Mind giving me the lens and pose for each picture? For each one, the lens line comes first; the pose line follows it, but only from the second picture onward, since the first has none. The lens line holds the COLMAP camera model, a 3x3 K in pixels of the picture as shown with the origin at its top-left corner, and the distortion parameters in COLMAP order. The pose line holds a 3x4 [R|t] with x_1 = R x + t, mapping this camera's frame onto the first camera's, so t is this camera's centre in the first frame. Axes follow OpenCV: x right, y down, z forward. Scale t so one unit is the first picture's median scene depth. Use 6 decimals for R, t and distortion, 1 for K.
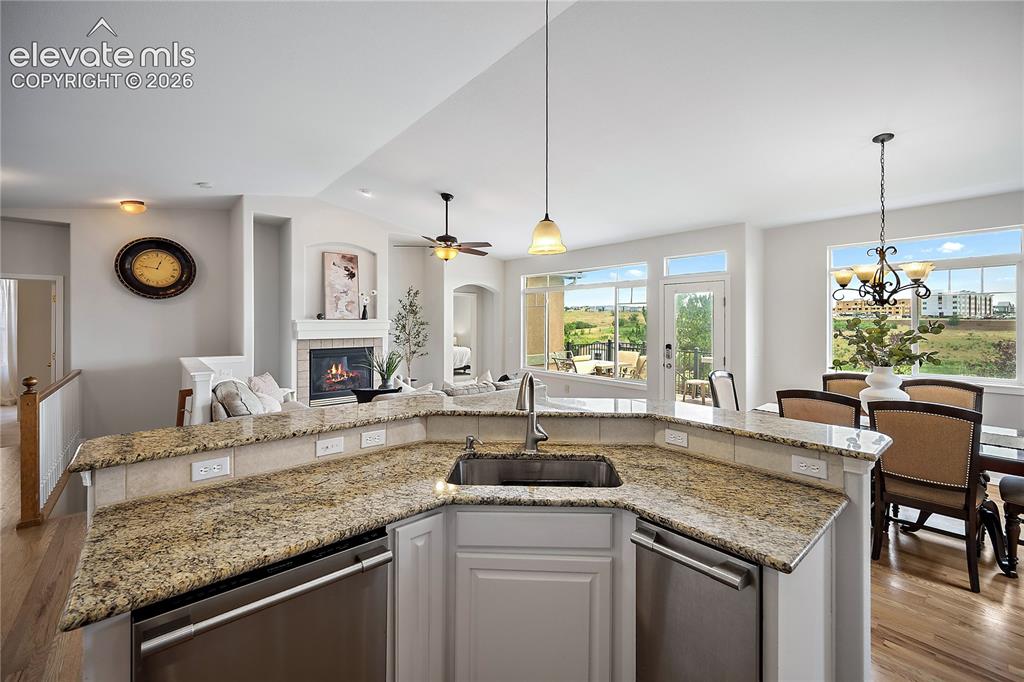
lens RADIAL K [[409.8, 0, 507.6], [0, 409.8, 324.5], [0, 0, 1]] dist [-0.007231, 0.002012]
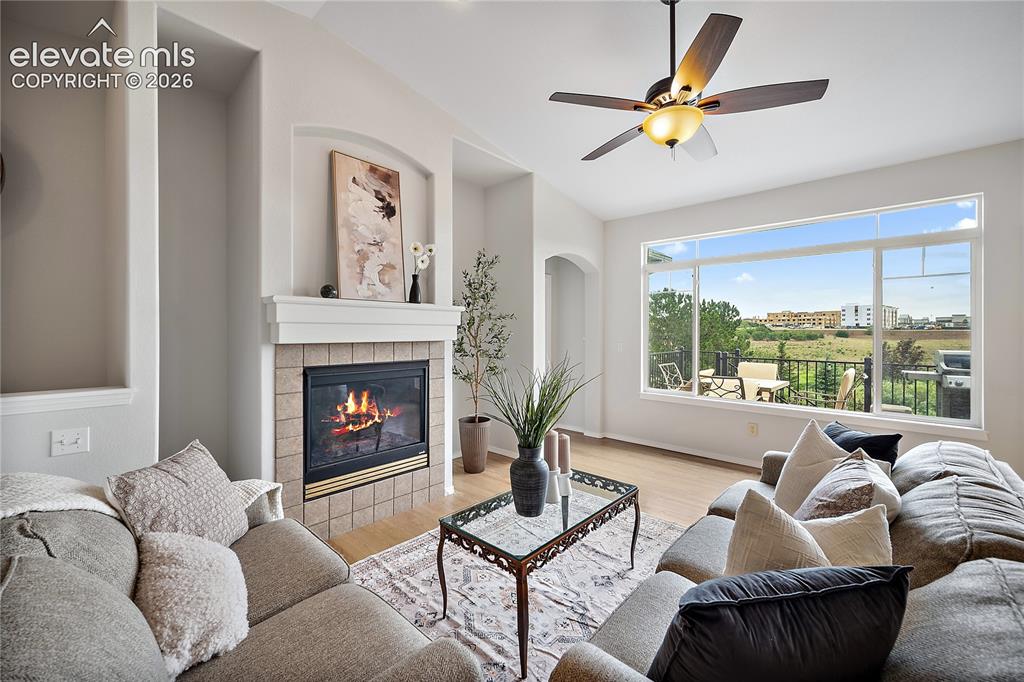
lens RADIAL K [[409.8, 0, 504.4], [0, 409.8, 332.5], [0, 0, 1]] dist [-0.007231, 0.002012]
pose [[0.995174, -0.000297, 0.098130, -0.299567], [0.000791, 0.999987, -0.004990, 0.025399], [-0.098127, 0.005044, 0.995161, 0.521714]]
